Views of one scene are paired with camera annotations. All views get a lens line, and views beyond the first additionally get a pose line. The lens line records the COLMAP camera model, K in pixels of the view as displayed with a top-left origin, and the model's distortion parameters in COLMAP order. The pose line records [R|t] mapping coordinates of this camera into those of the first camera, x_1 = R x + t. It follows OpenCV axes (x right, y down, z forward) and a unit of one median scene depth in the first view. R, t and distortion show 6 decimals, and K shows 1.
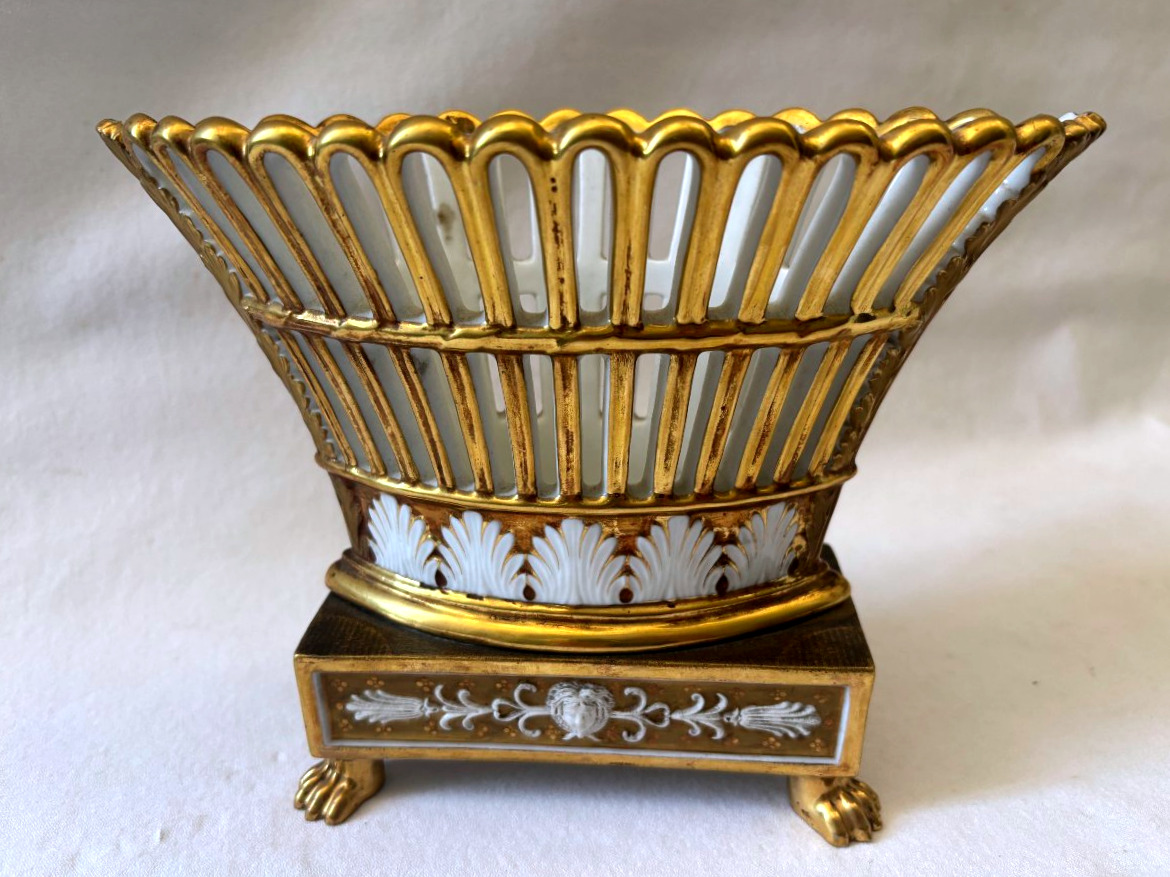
lens RADIAL K [[916.2, 0, 585.0], [0, 916.2, 438.5], [0, 0, 1]] dist [-0.006415, -0.003251]
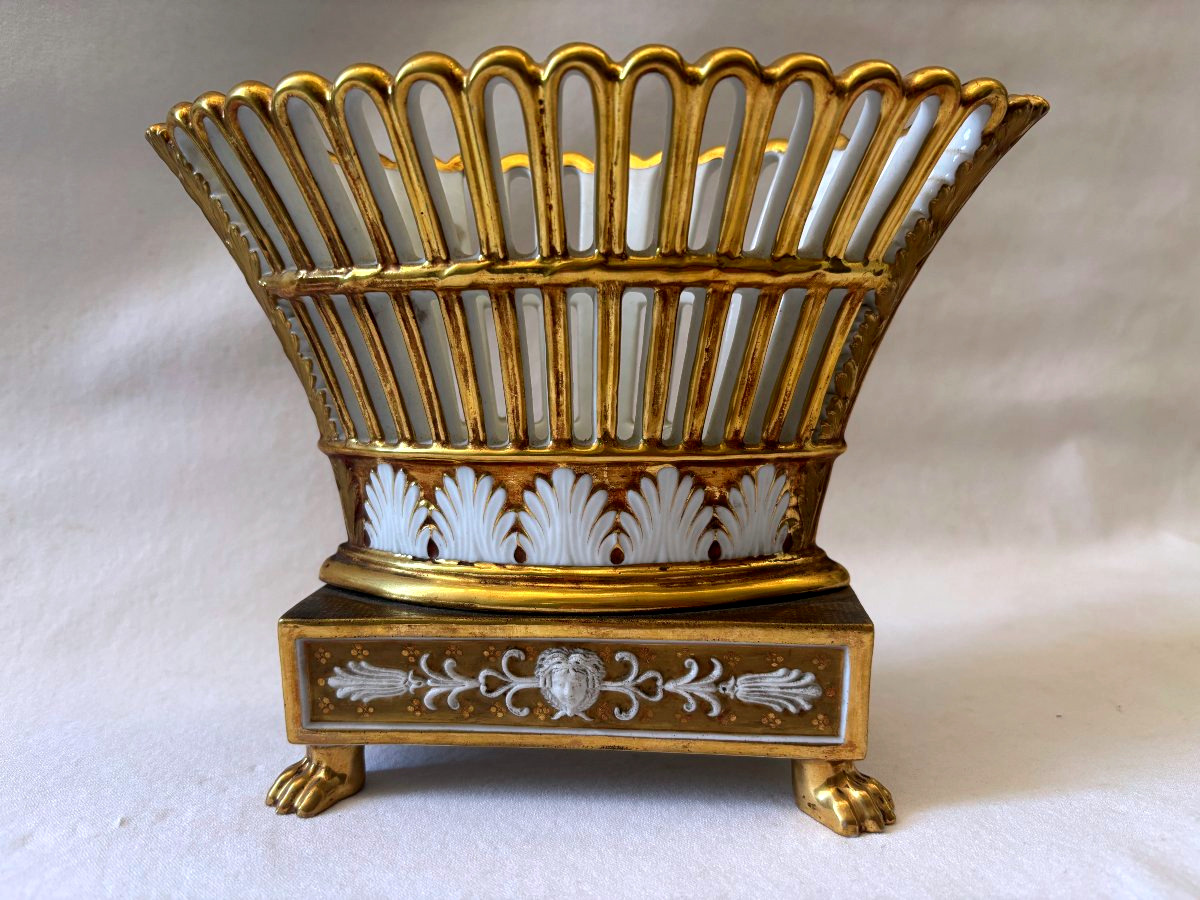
lens RADIAL K [[911.1, 0, 600.0], [0, 911.1, 450.0], [0, 0, 1]] dist [-0.000548, -0.011214]
pose [[0.999823, 0.003306, -0.018524, 0.043336], [-0.007544, 0.972300, -0.233614, 0.283890], [0.017239, 0.233712, 0.972153, 0.015004]]
